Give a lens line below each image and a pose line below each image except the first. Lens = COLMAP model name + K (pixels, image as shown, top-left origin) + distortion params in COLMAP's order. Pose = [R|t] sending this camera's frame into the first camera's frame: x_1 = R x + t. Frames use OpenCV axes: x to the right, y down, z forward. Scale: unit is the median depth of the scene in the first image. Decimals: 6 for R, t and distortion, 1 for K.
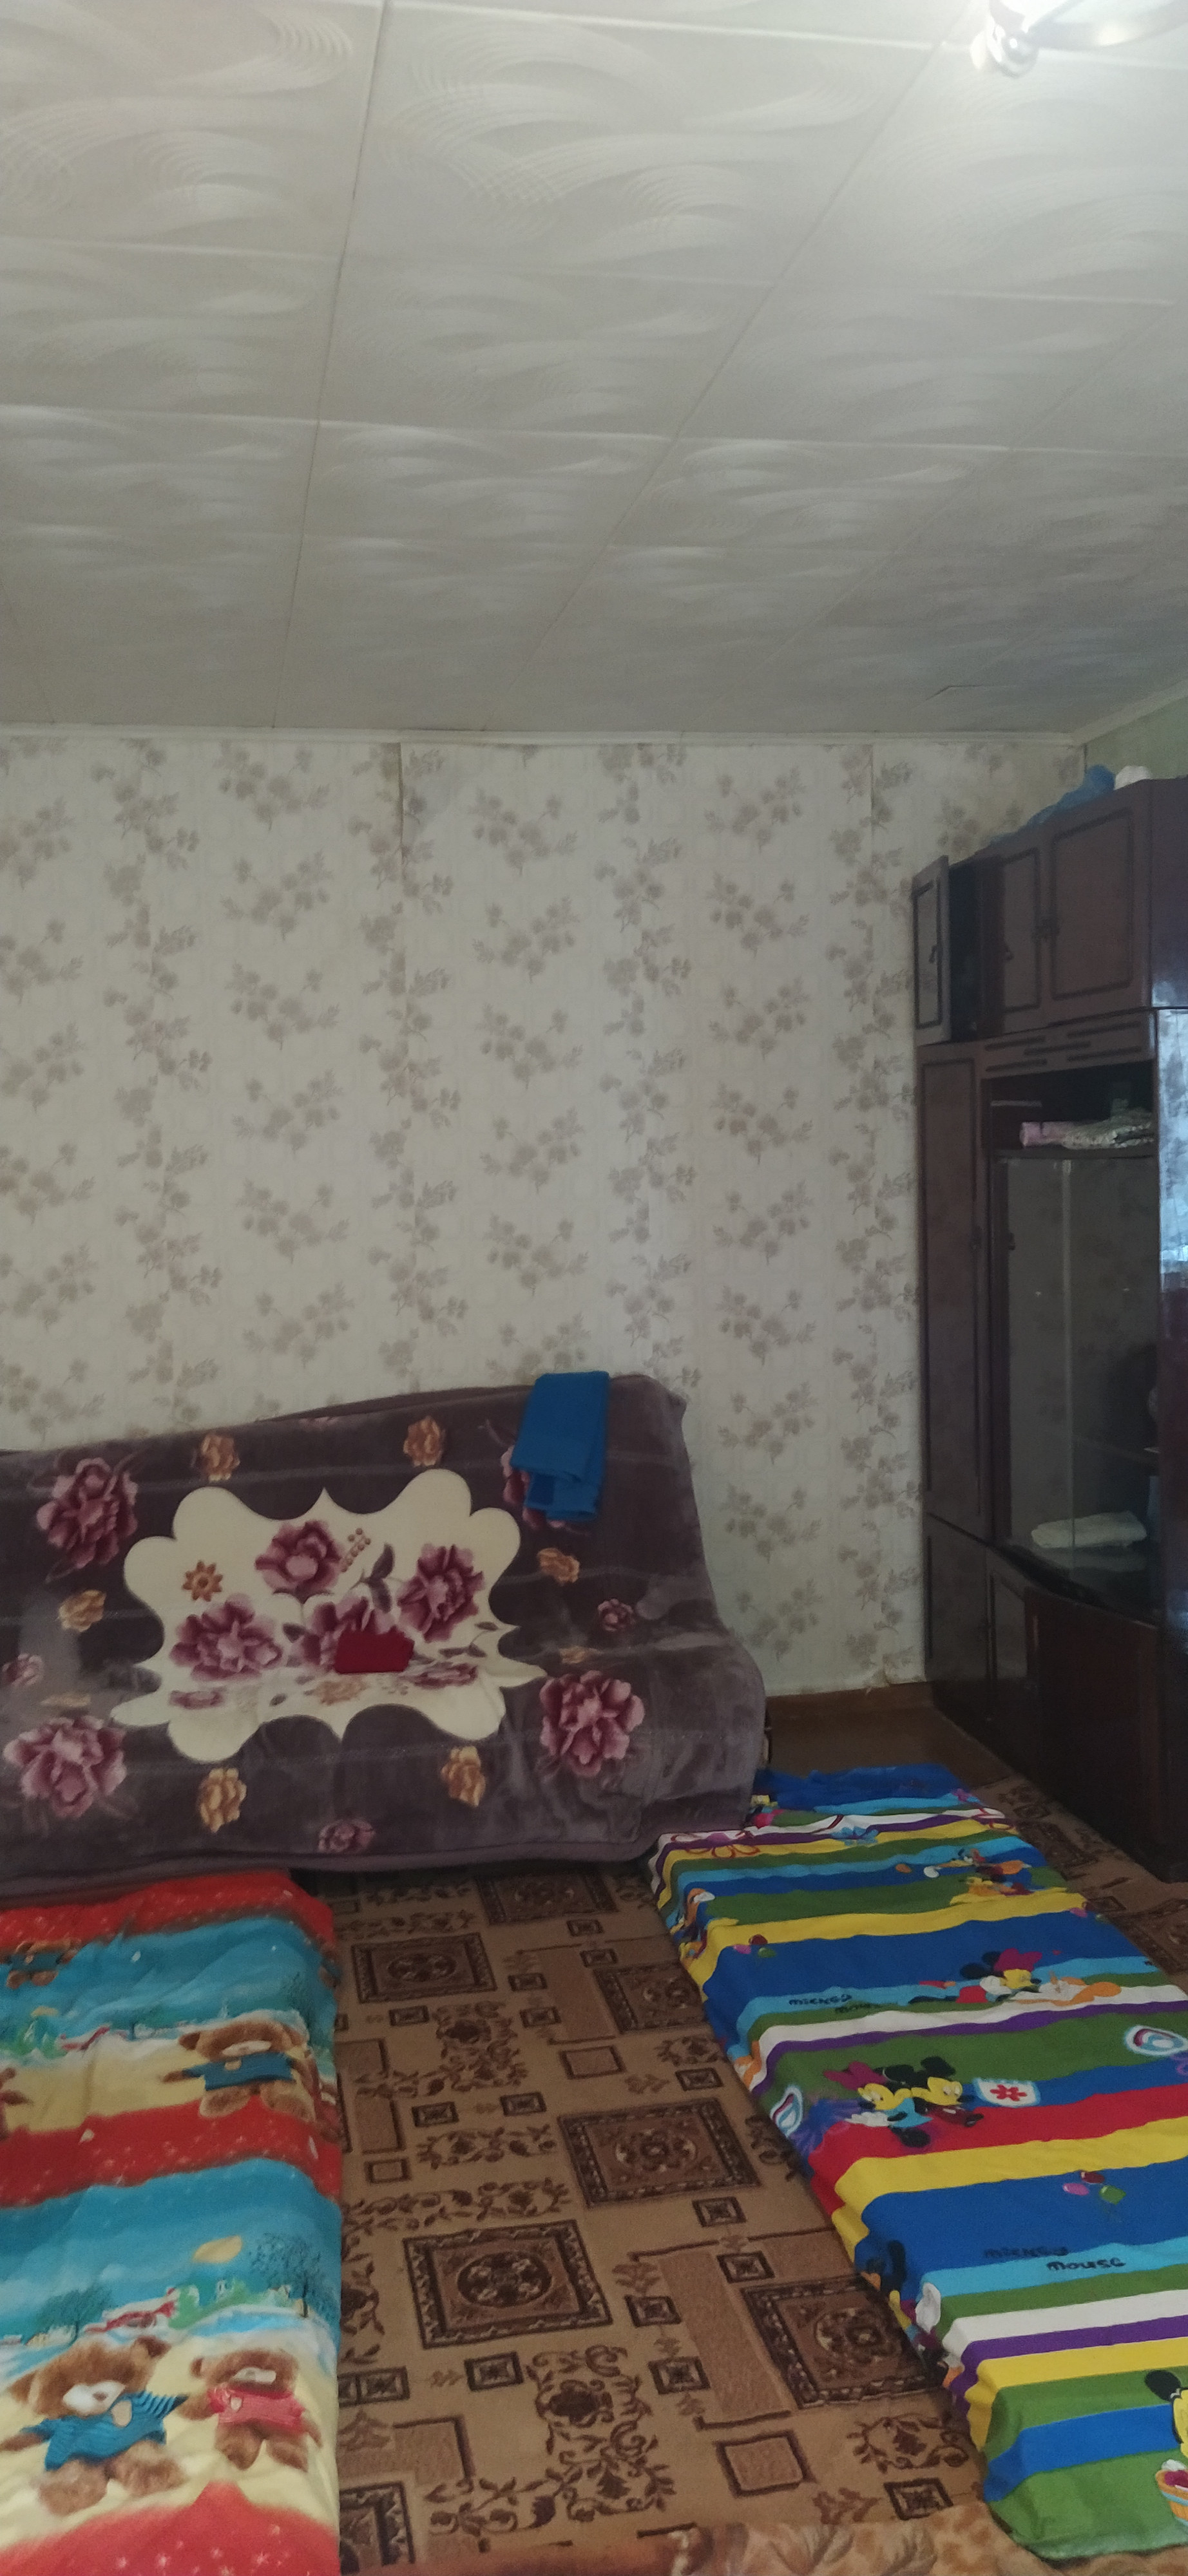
lens RADIAL K [[1871.6, 0, 583.3], [0, 1871.6, 1292.7], [0, 0, 1]] dist [0.099330, -0.152873]
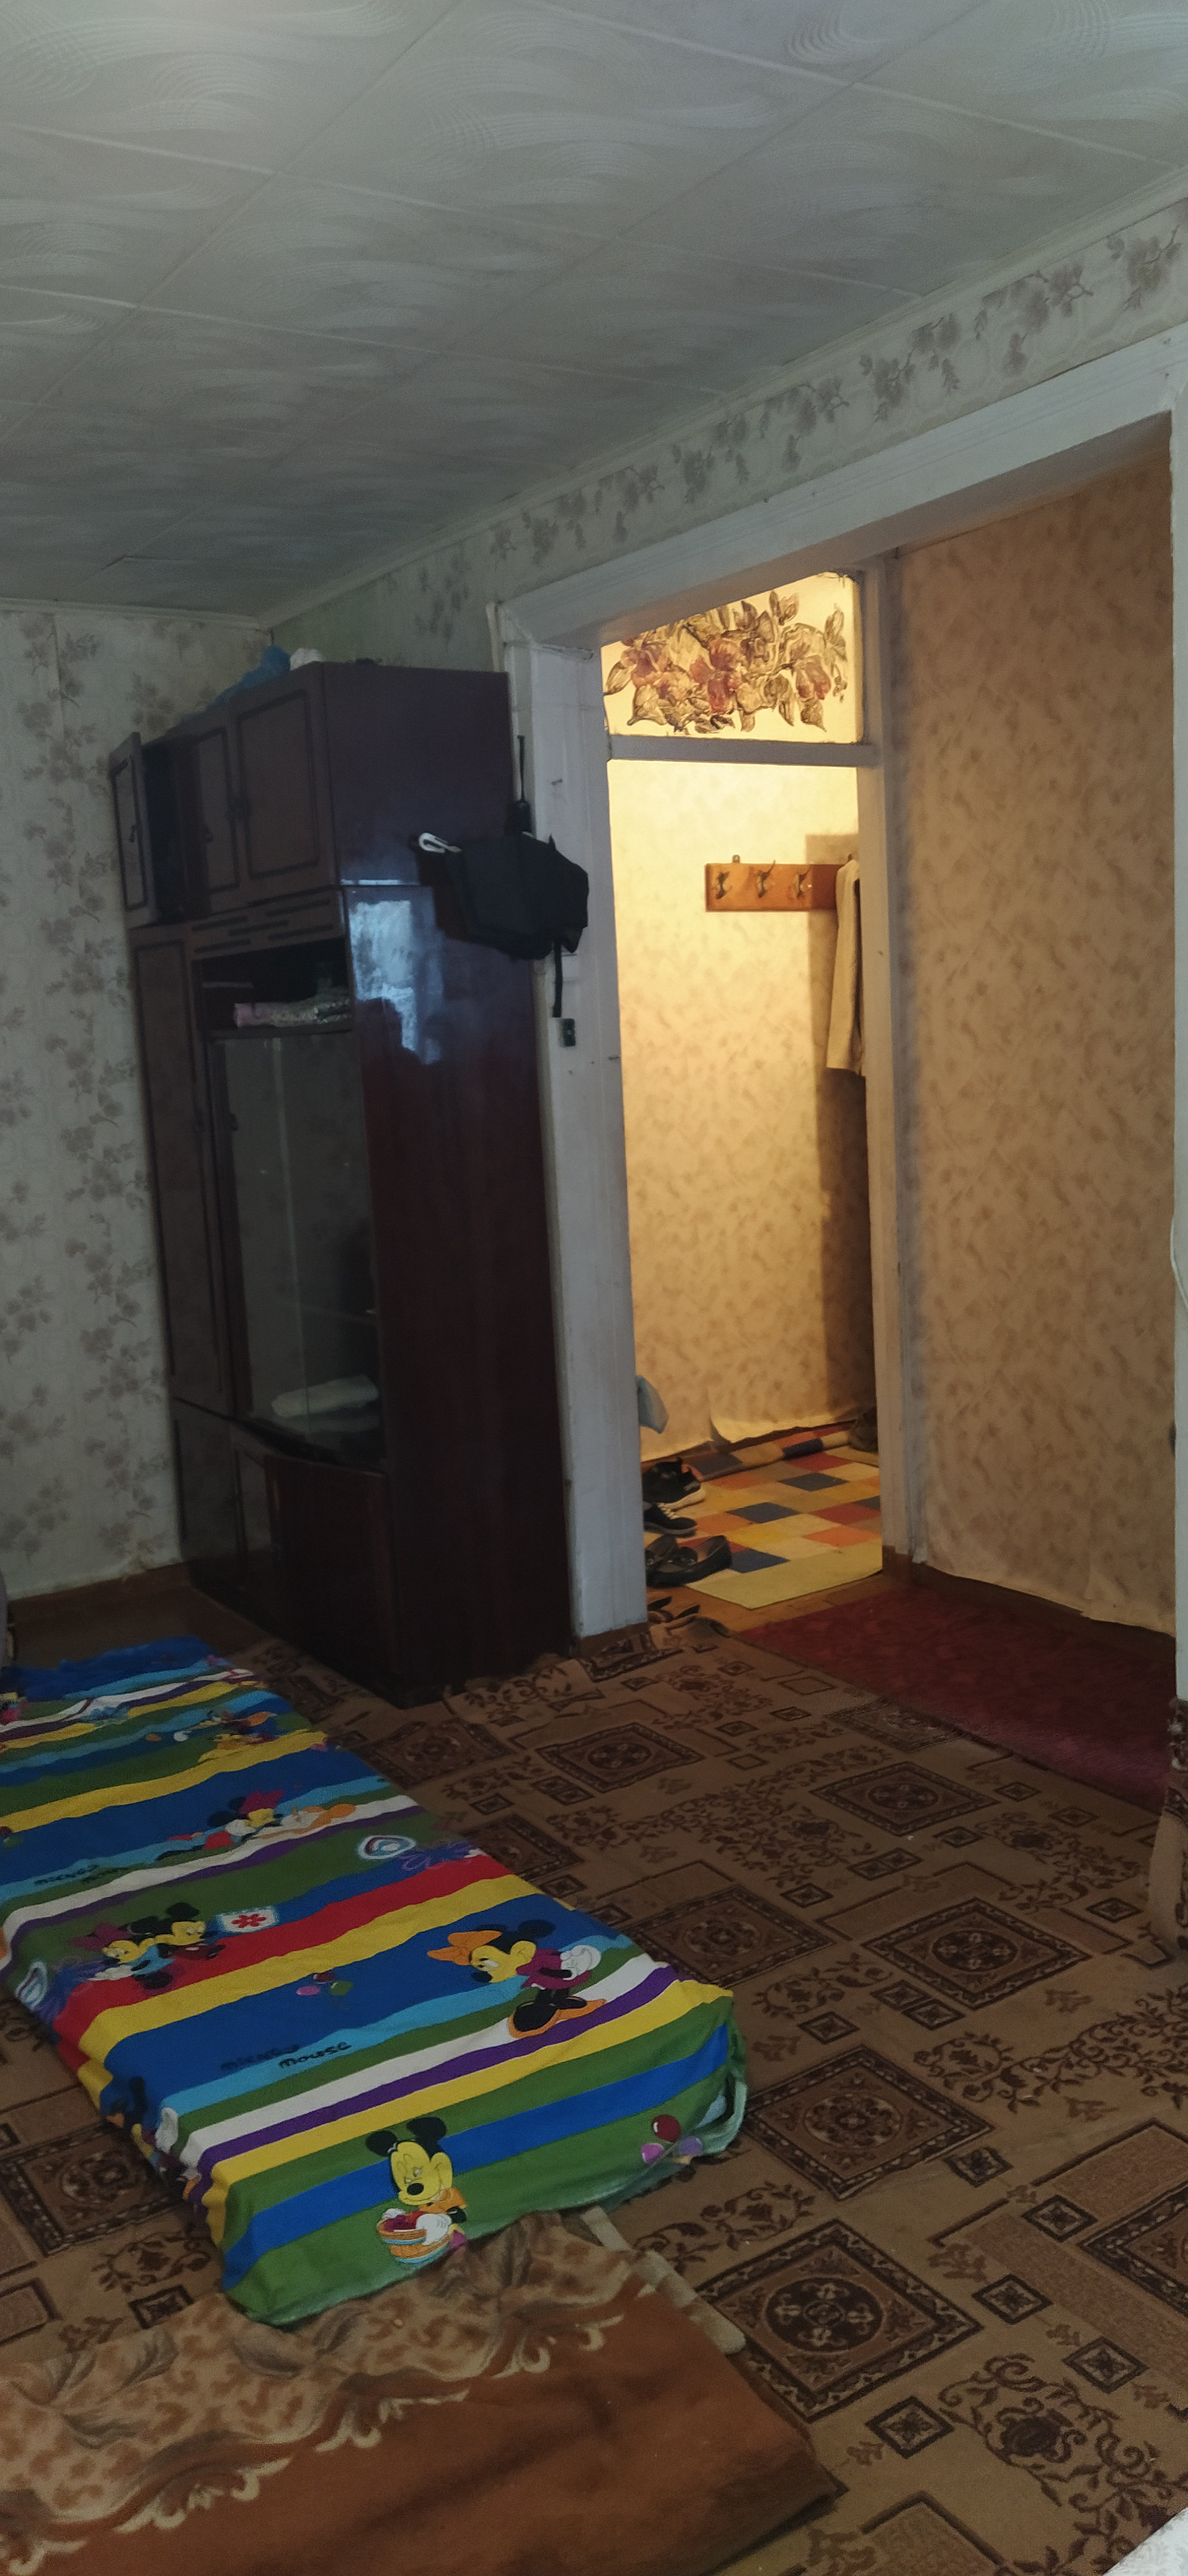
lens RADIAL K [[1871.6, 0, 583.3], [0, 1871.6, 1292.7], [0, 0, 1]] dist [0.099330, -0.152873]
pose [[0.927949, -0.074380, 0.365210, 0.034570], [0.056580, 0.996640, 0.059217, 0.021312], [-0.368388, -0.034287, 0.929040, -0.023968]]
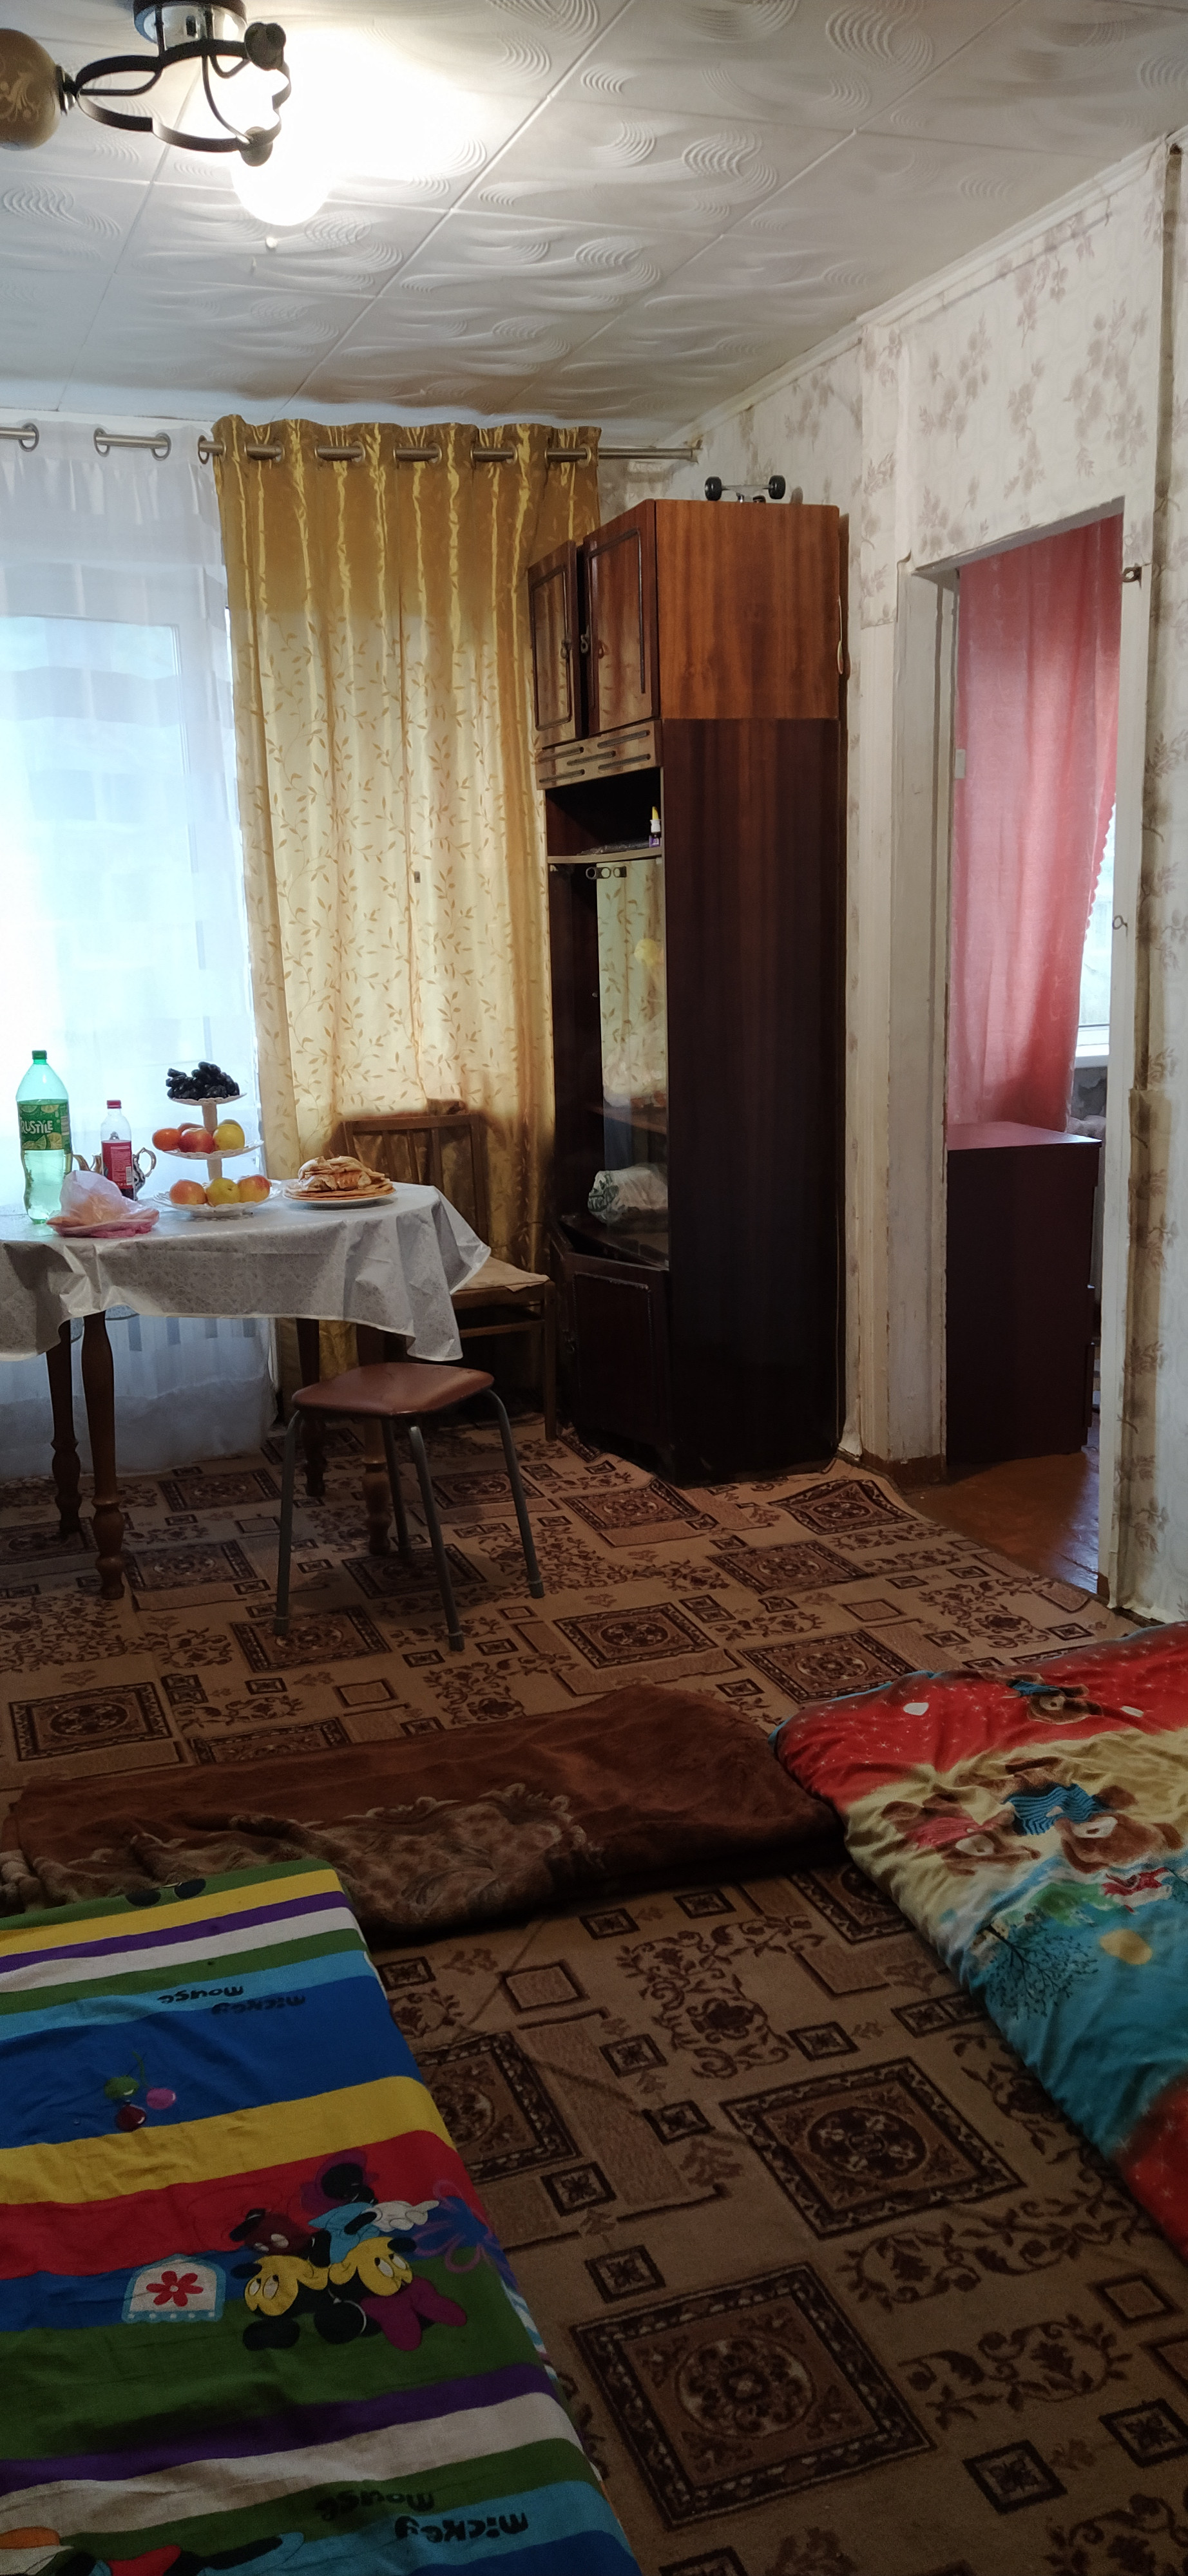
lens RADIAL K [[1871.6, 0, 583.3], [0, 1871.6, 1292.7], [0, 0, 1]] dist [0.099330, -0.152873]
pose [[-0.986310, 0.084332, -0.141704, 0.134270], [0.041401, 0.958452, 0.282233, -0.058181], [0.159618, 0.272503, -0.948823, 1.351329]]
